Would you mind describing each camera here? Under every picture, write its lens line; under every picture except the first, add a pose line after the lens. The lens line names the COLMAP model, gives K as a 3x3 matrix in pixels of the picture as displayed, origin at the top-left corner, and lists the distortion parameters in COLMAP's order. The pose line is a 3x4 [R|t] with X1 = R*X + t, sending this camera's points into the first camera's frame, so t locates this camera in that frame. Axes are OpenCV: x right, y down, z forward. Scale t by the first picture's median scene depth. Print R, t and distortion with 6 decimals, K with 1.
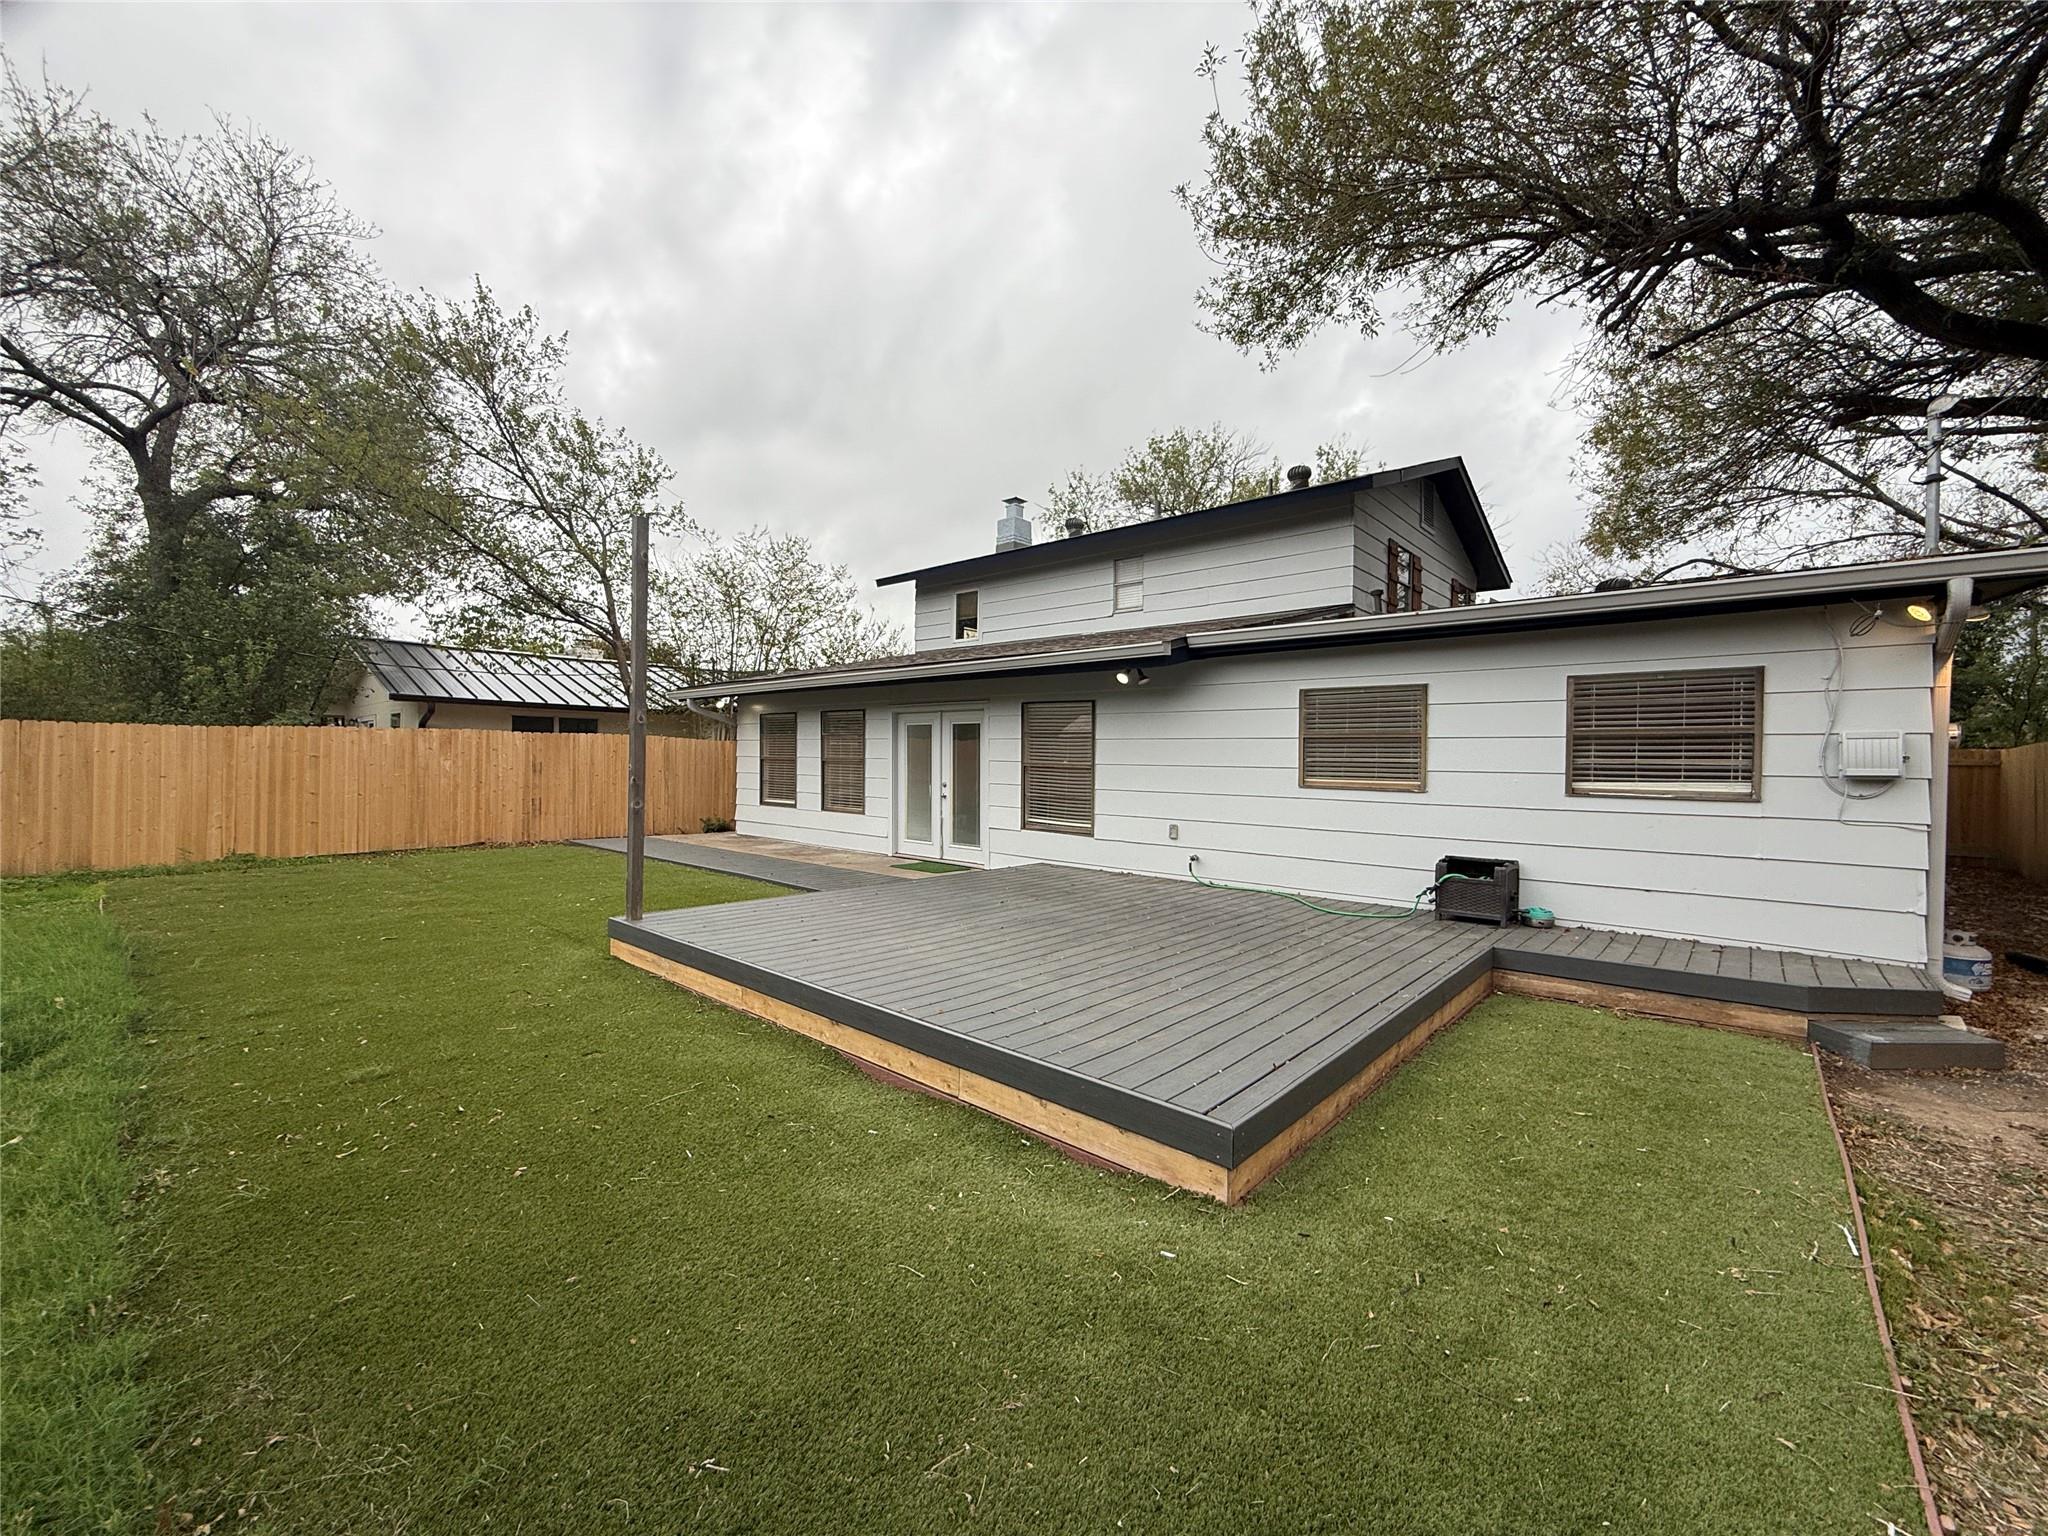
lens RADIAL K [[811.5, 0, 1024.0], [0, 811.5, 768.0], [0, 0, 1]] dist [-0.000405, -0.000063]
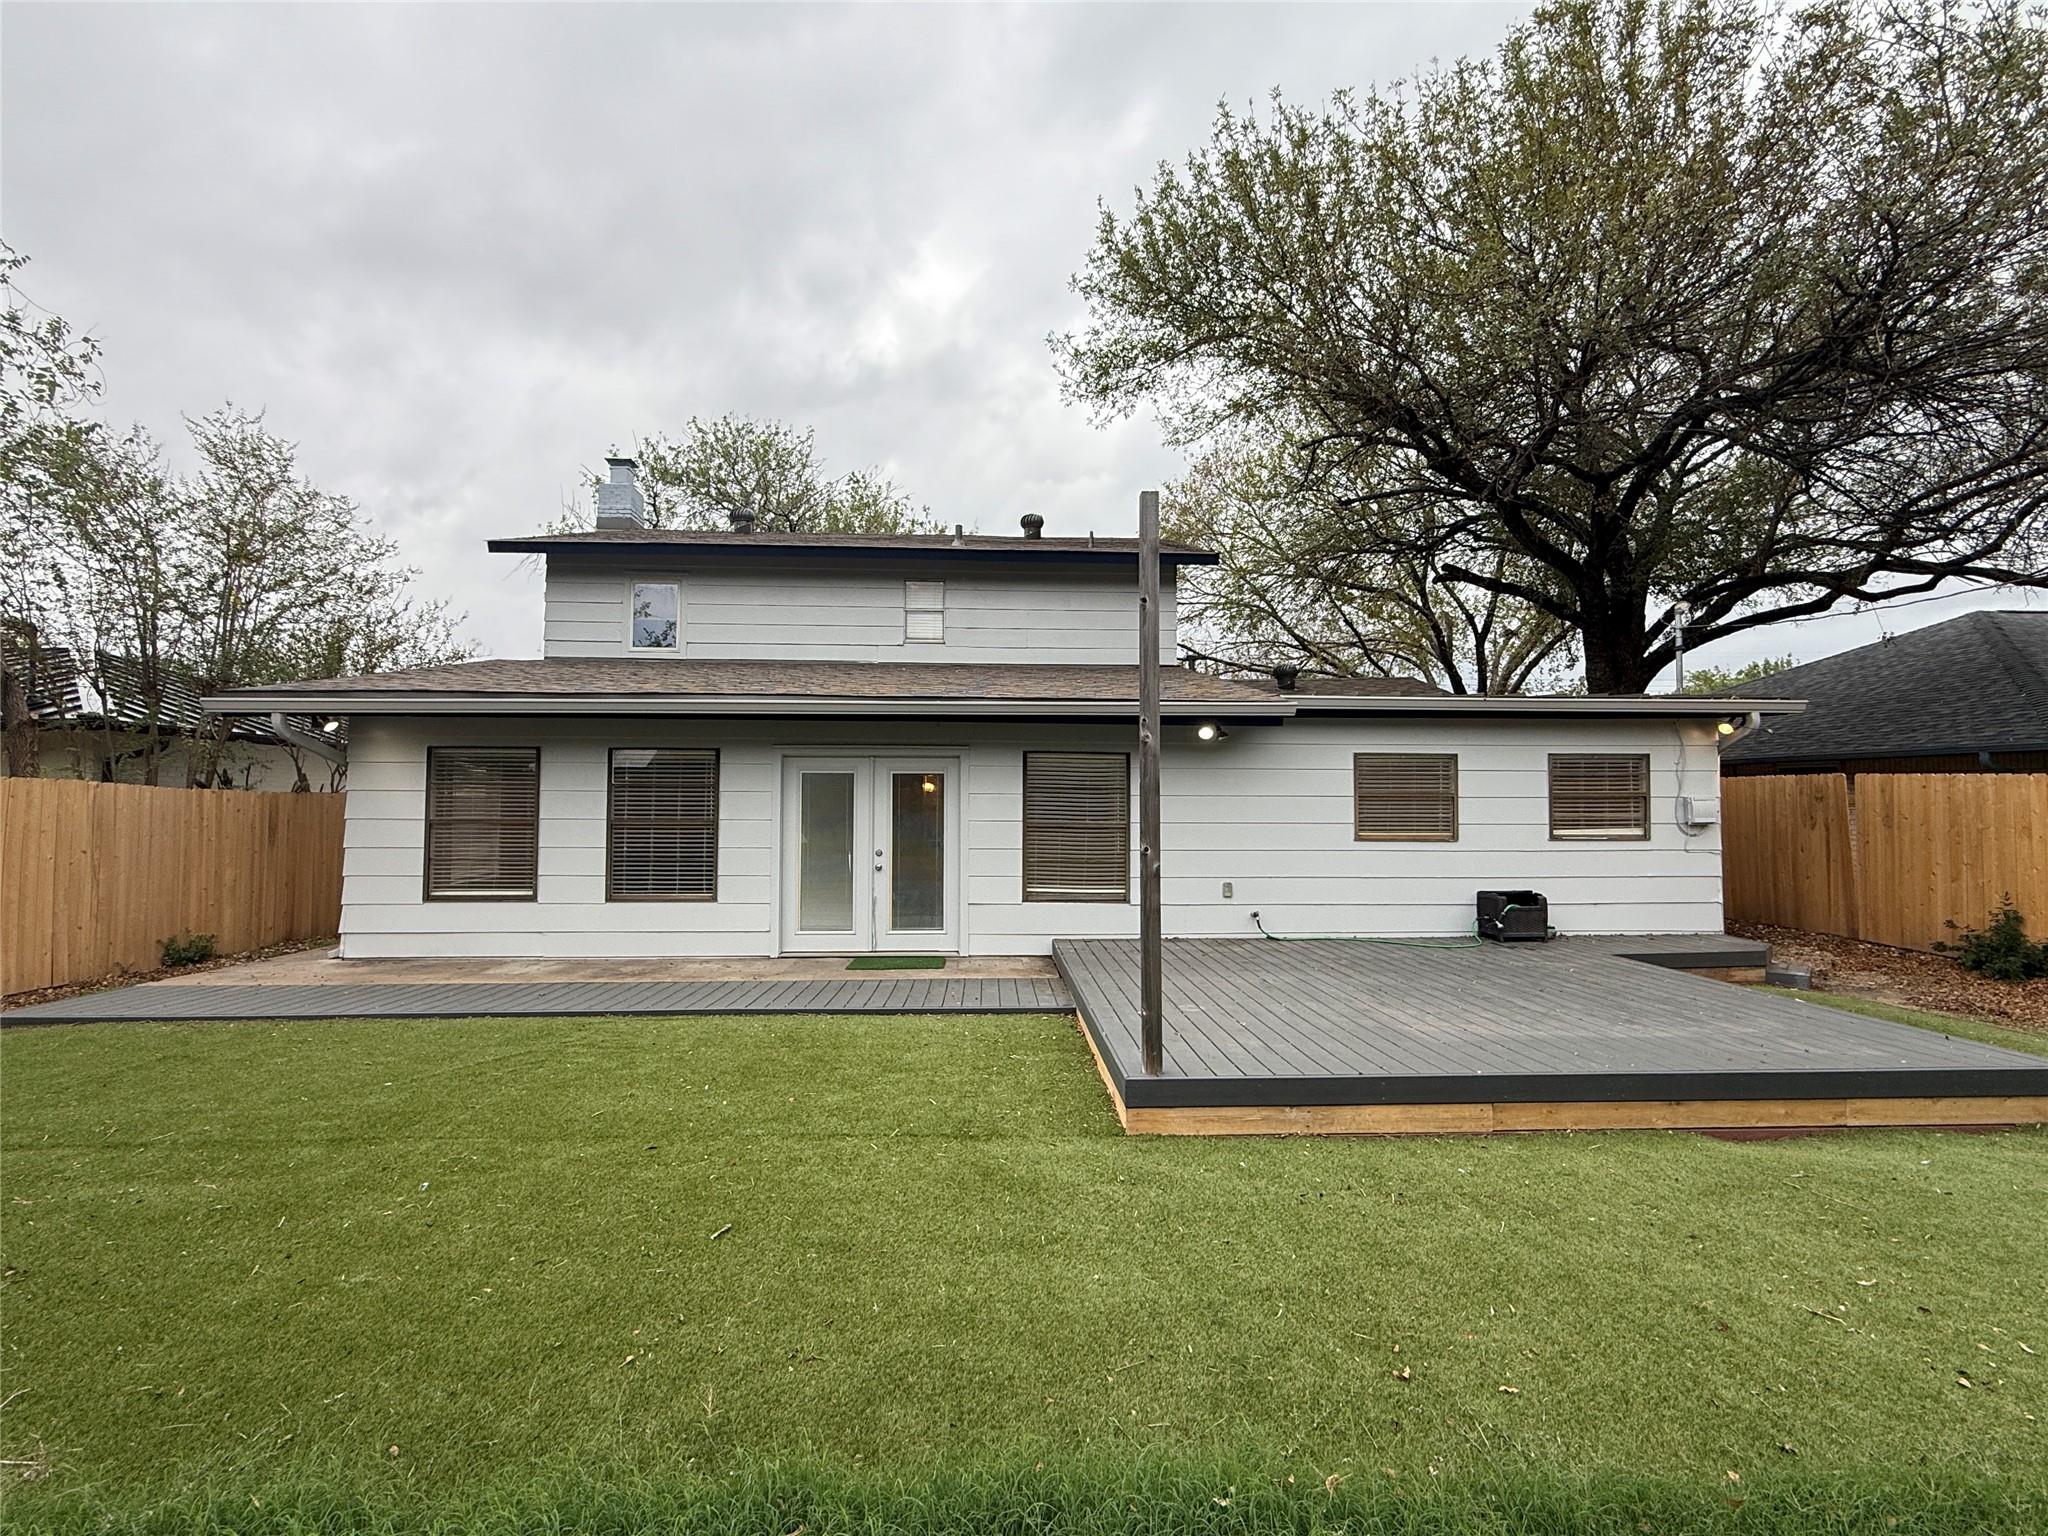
lens RADIAL K [[927.9, 0, 1024.0], [0, 927.9, 768.0], [0, 0, 1]] dist [-0.000295, -0.000573]
pose [[0.717467, 0.019460, 0.696320, -0.778391], [0.015019, 0.998945, -0.043392, -0.024235], [-0.696430, 0.041591, 0.716418, 0.358615]]
